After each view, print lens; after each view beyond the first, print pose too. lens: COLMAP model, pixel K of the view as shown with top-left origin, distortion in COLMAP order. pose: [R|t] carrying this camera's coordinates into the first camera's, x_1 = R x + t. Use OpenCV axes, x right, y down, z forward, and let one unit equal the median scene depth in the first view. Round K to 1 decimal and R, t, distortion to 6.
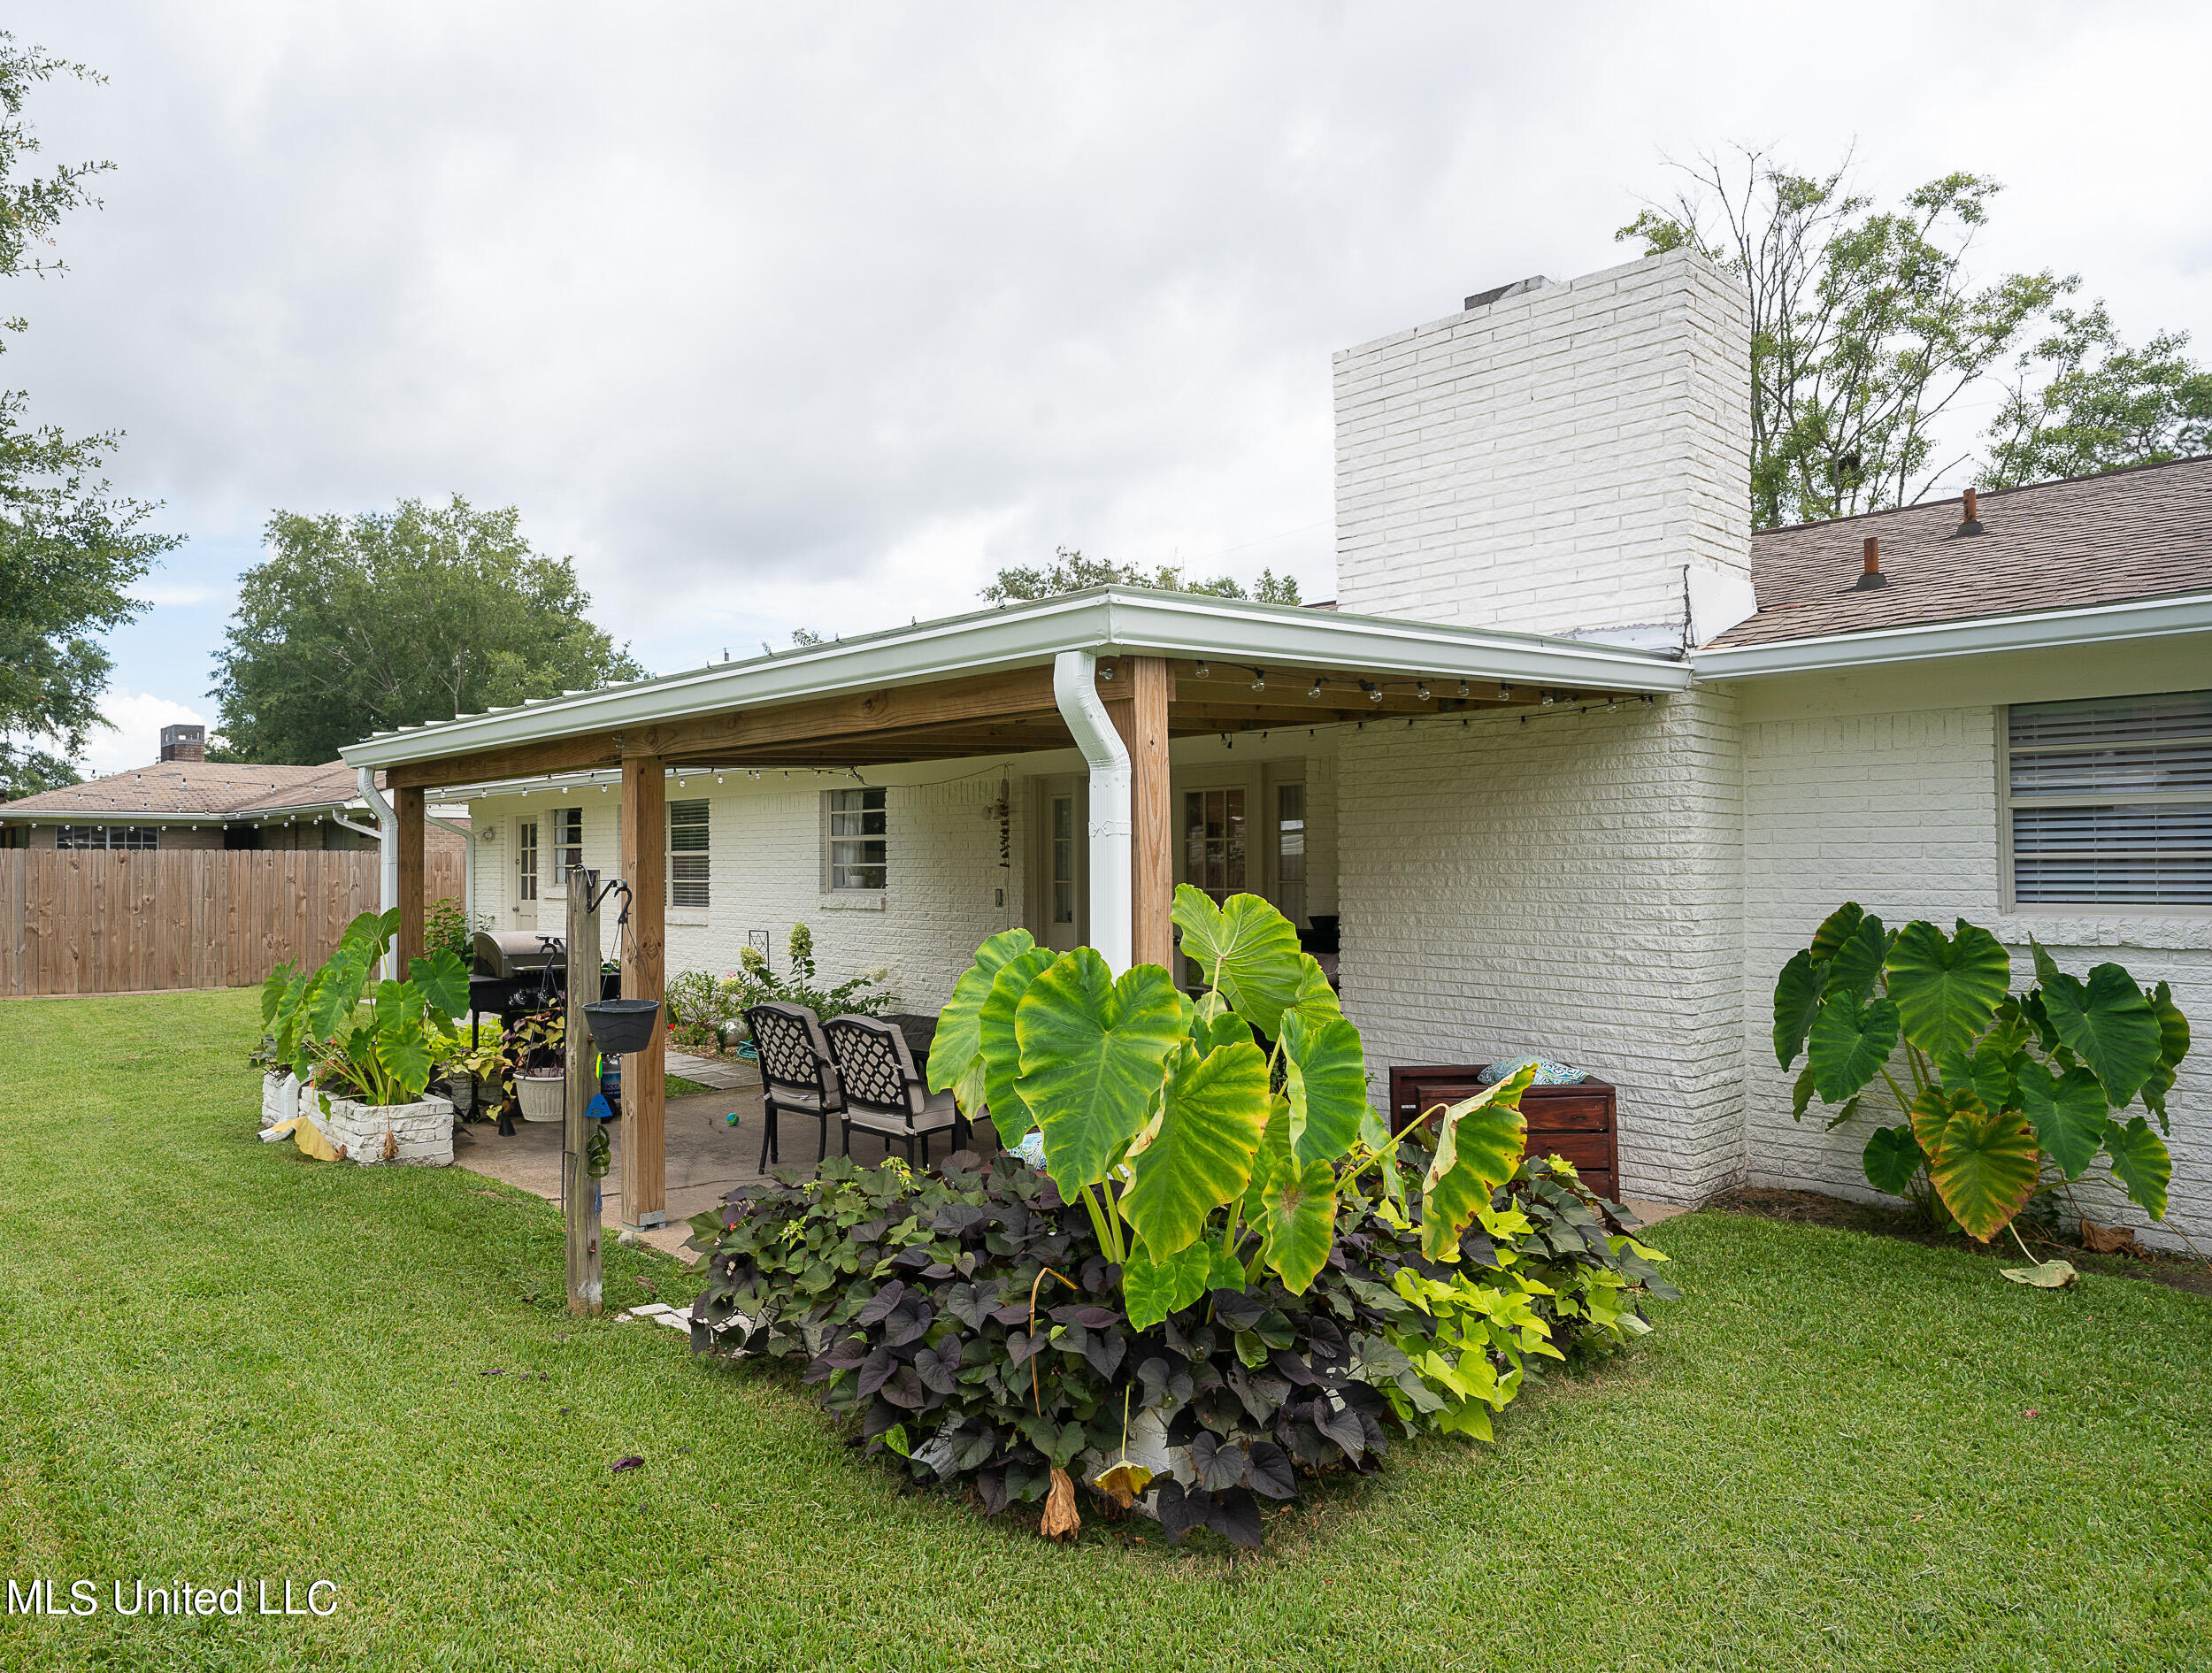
lens RADIAL K [[1279.5, 0, 1059.9], [0, 1279.5, 841.0], [0, 0, 1]] dist [-0.019654, 0.014024]
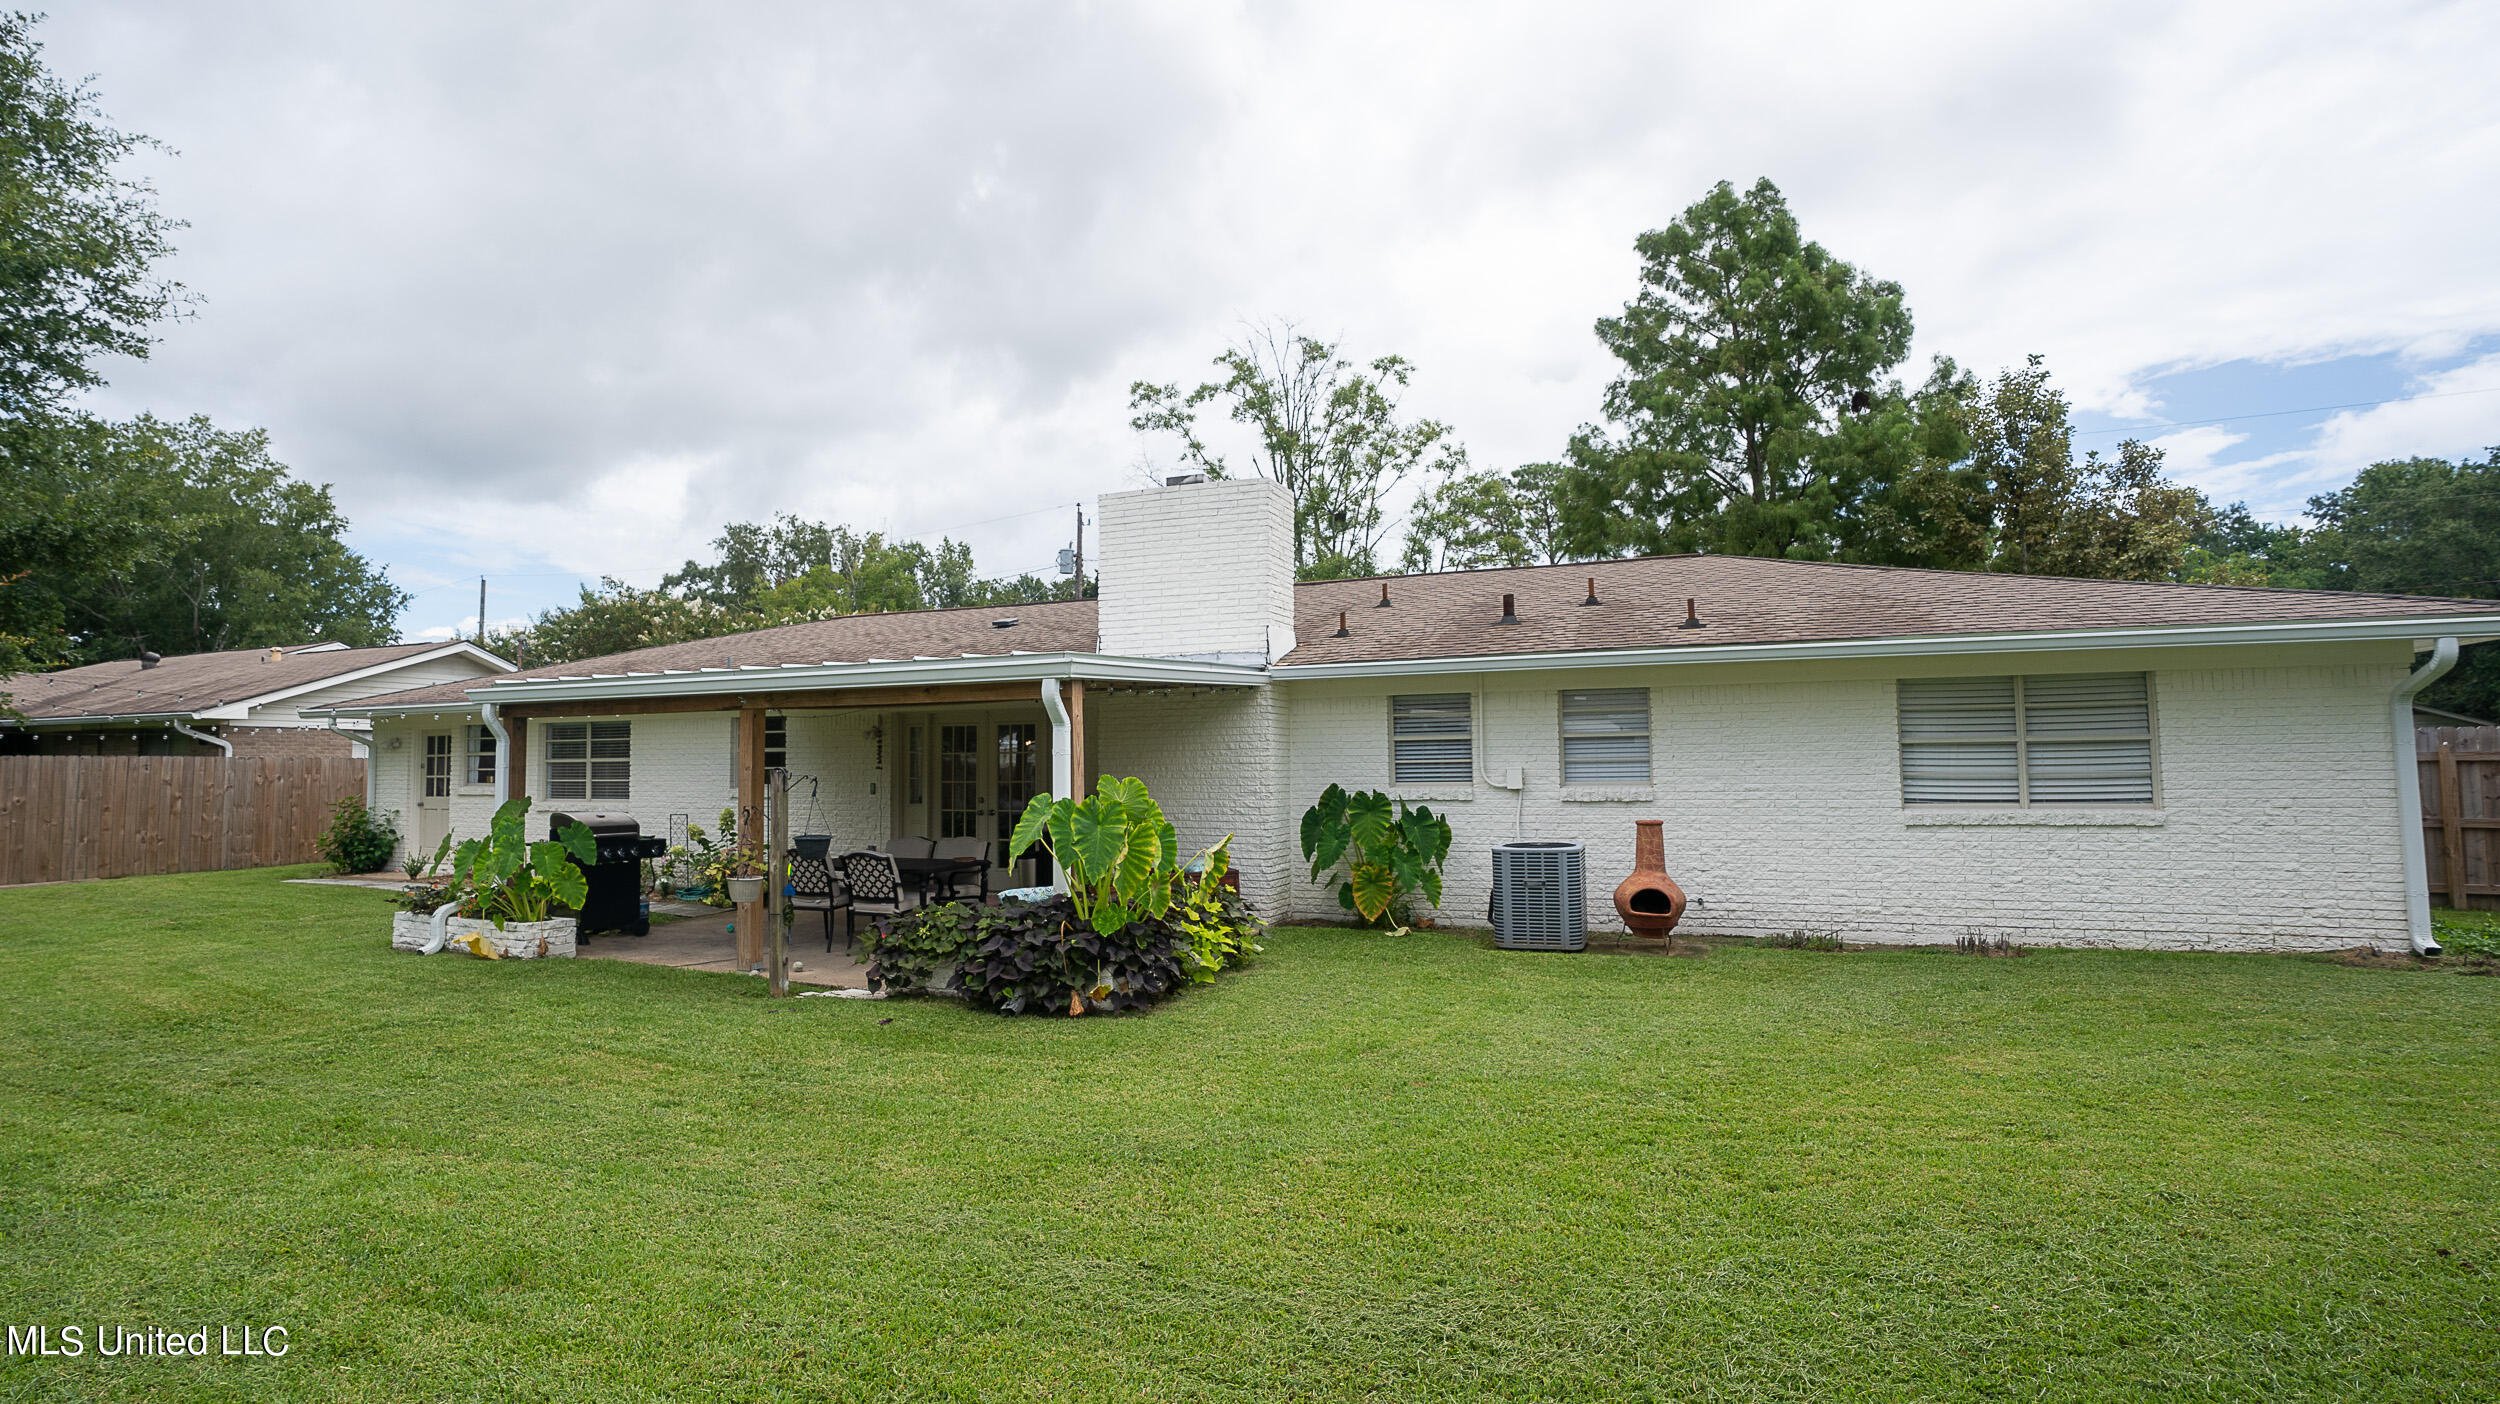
lens RADIAL K [[1190.8, 0, 1253.4], [0, 1190.8, 695.5], [0, 0, 1]] dist [-0.022264, -0.000042]
pose [[0.888234, 0.023569, 0.458787, -0.240621], [-0.004657, 0.999094, -0.042309, -0.008281], [-0.459368, 0.035444, 0.887538, -0.411349]]
